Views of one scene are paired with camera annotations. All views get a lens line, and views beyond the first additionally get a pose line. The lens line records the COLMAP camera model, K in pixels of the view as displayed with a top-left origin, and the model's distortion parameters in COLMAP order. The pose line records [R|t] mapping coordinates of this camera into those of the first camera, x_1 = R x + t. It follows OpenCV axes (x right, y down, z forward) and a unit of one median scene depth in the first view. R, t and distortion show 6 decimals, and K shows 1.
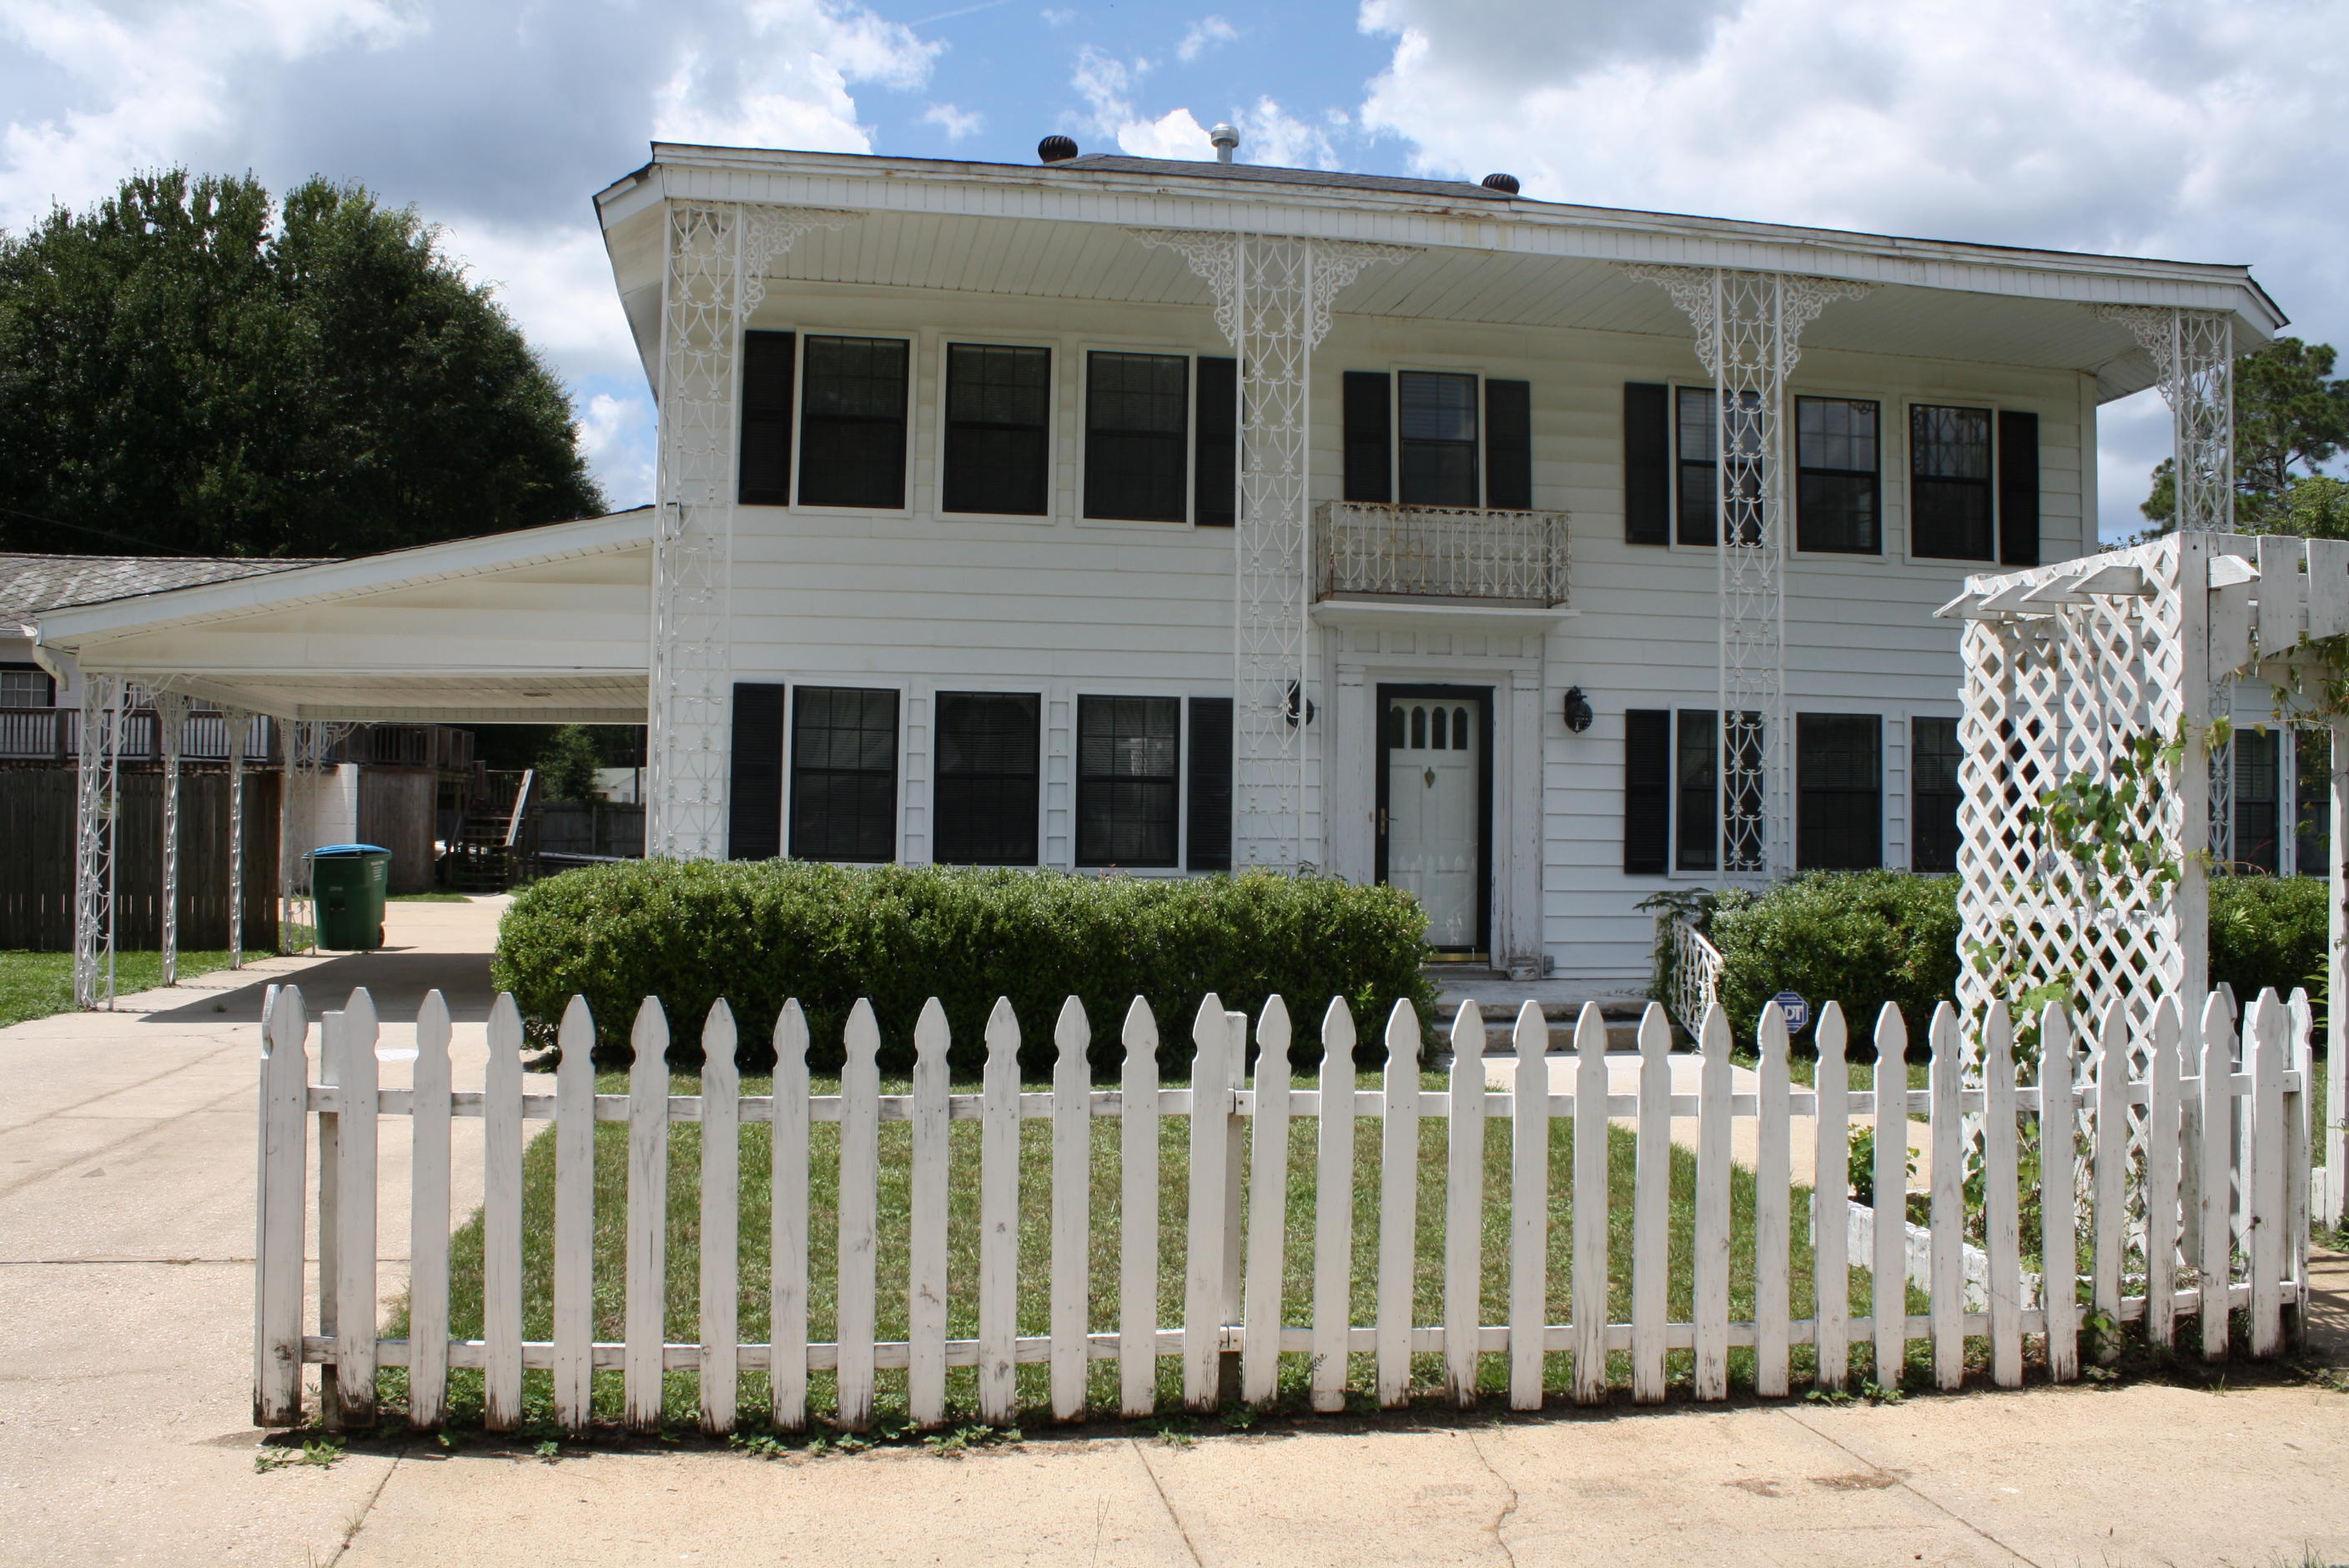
lens RADIAL K [[2017.7, 0, 1173.8], [0, 2017.7, 725.1], [0, 0, 1]] dist [-0.087582, 0.005947]
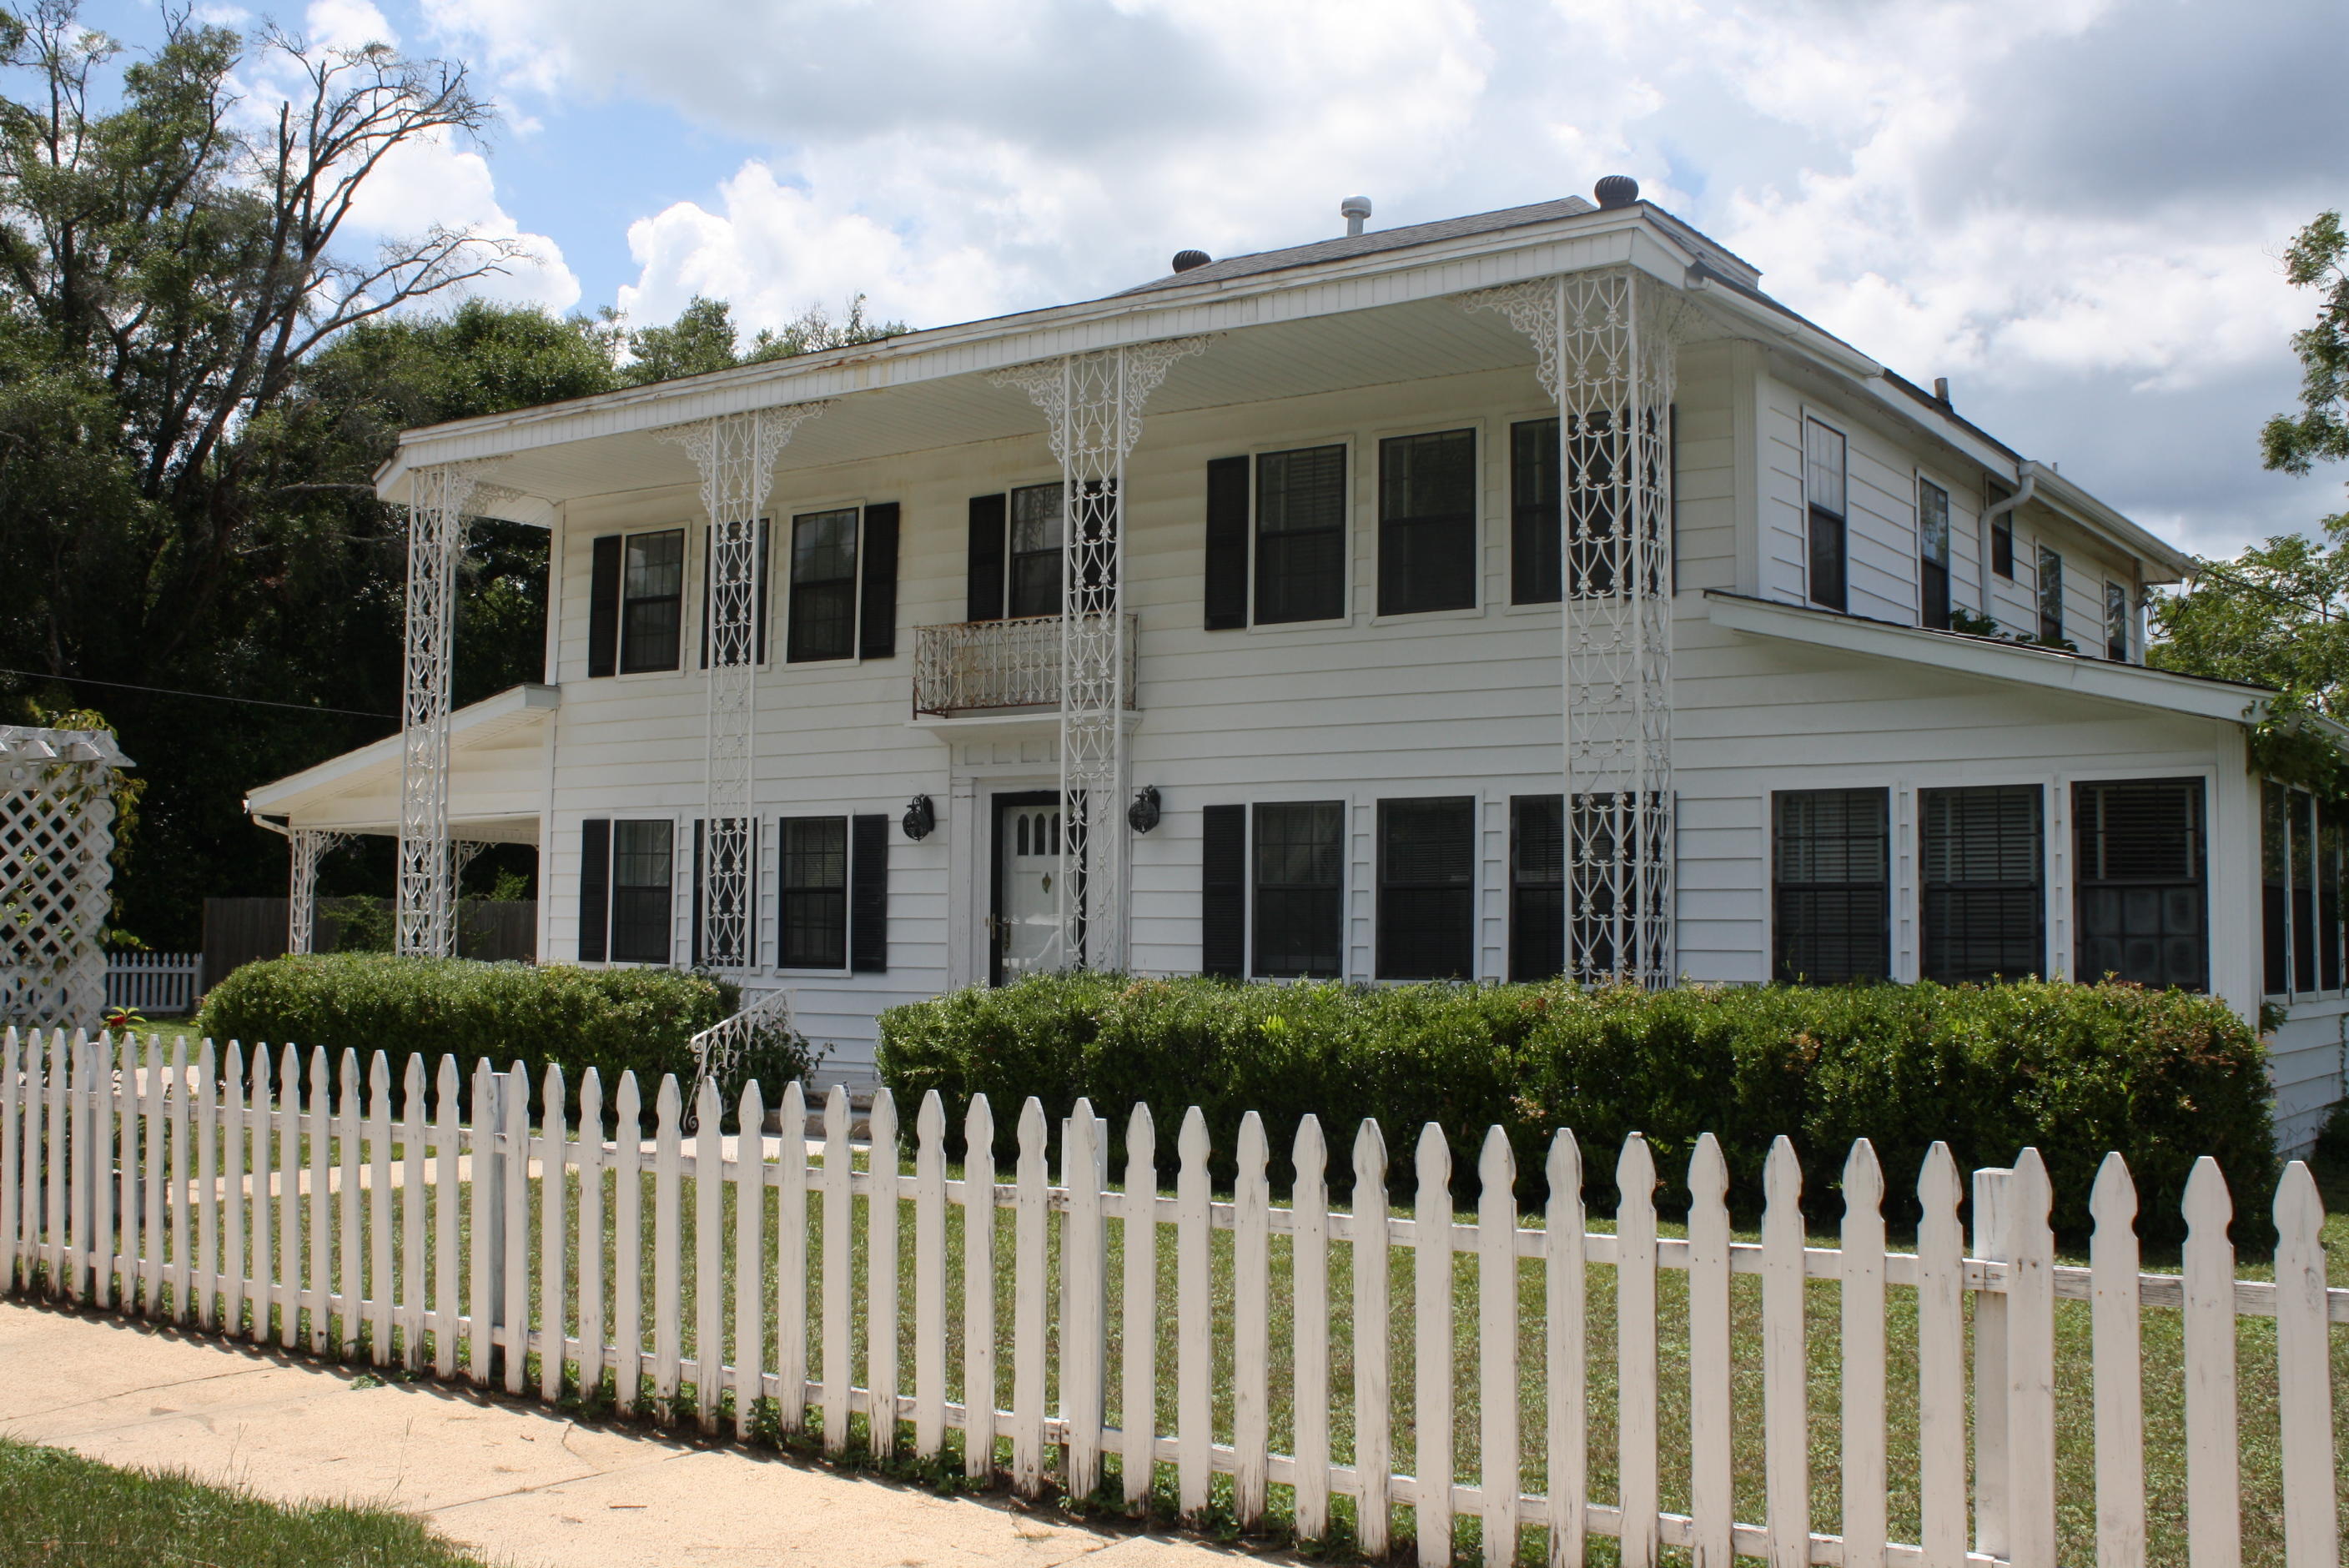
lens RADIAL K [[2408.4, 0, 1172.9], [0, 2408.4, 858.0], [0, 0, 1]] dist [-0.094339, -0.015264]
pose [[0.692906, -0.030961, -0.720363, 1.031861], [0.037532, 0.999272, -0.006846, 0.024086], [0.720051, -0.022293, 0.693563, 0.196273]]
